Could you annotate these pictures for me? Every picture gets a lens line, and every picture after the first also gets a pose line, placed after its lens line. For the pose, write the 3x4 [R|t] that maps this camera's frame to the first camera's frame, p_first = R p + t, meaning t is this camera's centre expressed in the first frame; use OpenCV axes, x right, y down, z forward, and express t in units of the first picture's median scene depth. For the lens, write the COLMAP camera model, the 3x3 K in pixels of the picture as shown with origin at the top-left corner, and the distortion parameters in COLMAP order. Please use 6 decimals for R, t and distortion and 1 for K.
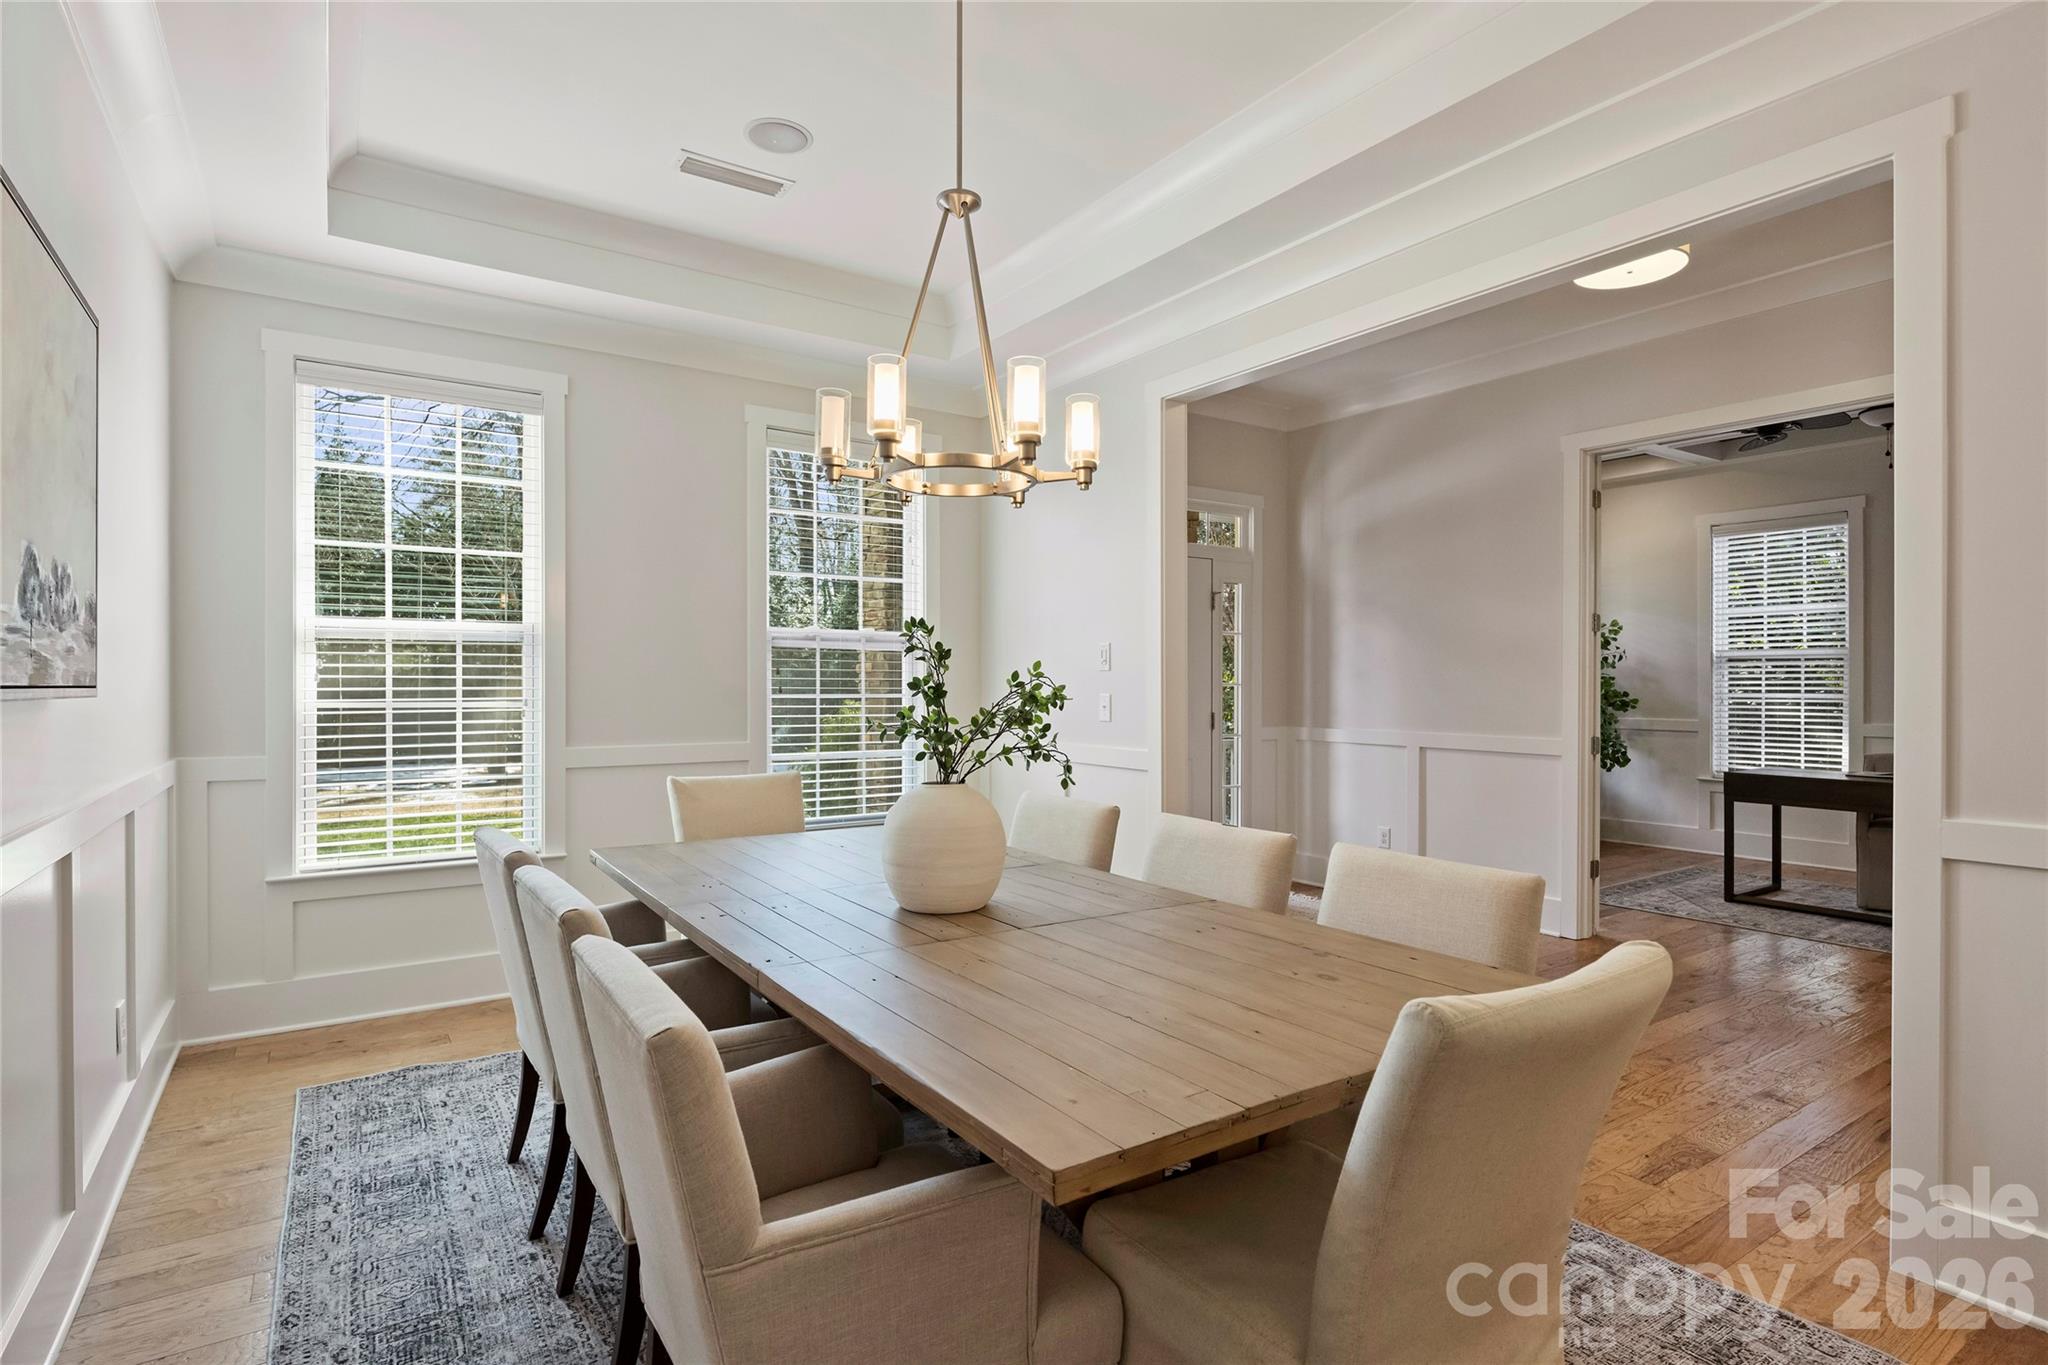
lens RADIAL K [[1020.9, 0, 1023.0], [0, 1020.9, 692.8], [0, 0, 1]] dist [0.001142, 0.000318]
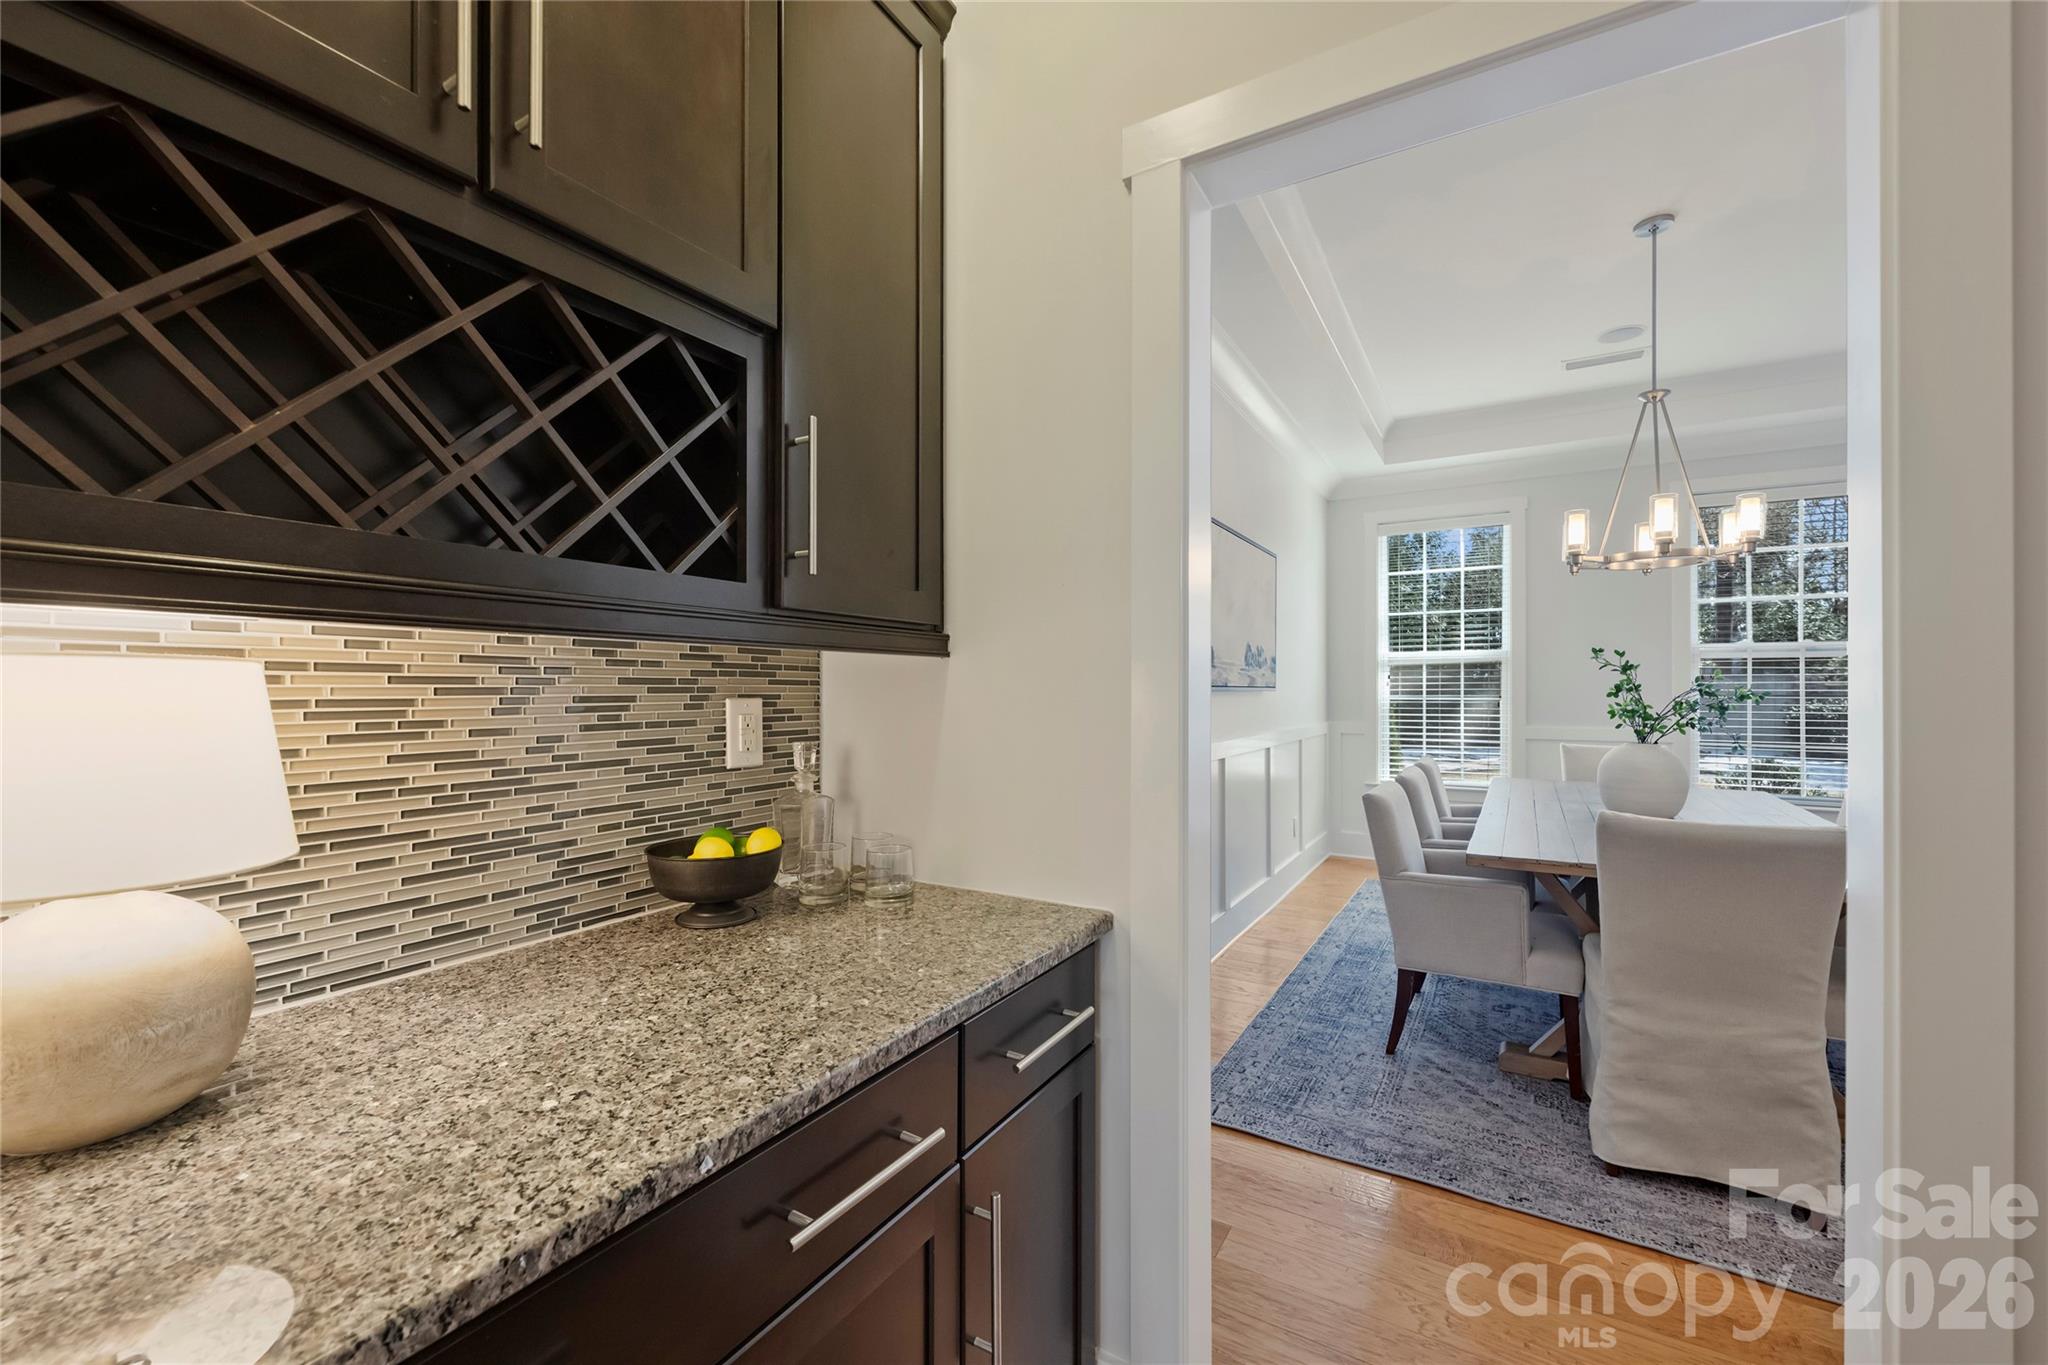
lens RADIAL K [[825.7, 0, 1022.5], [0, 825.7, 688.0], [0, 0, 1]] dist [-0.000712, 0.000074]
pose [[0.427662, -0.000771, -0.903938, 0.423323], [-0.007691, 0.999960, -0.004491, 0.005668], [0.903906, 0.008873, 0.427639, -0.296643]]
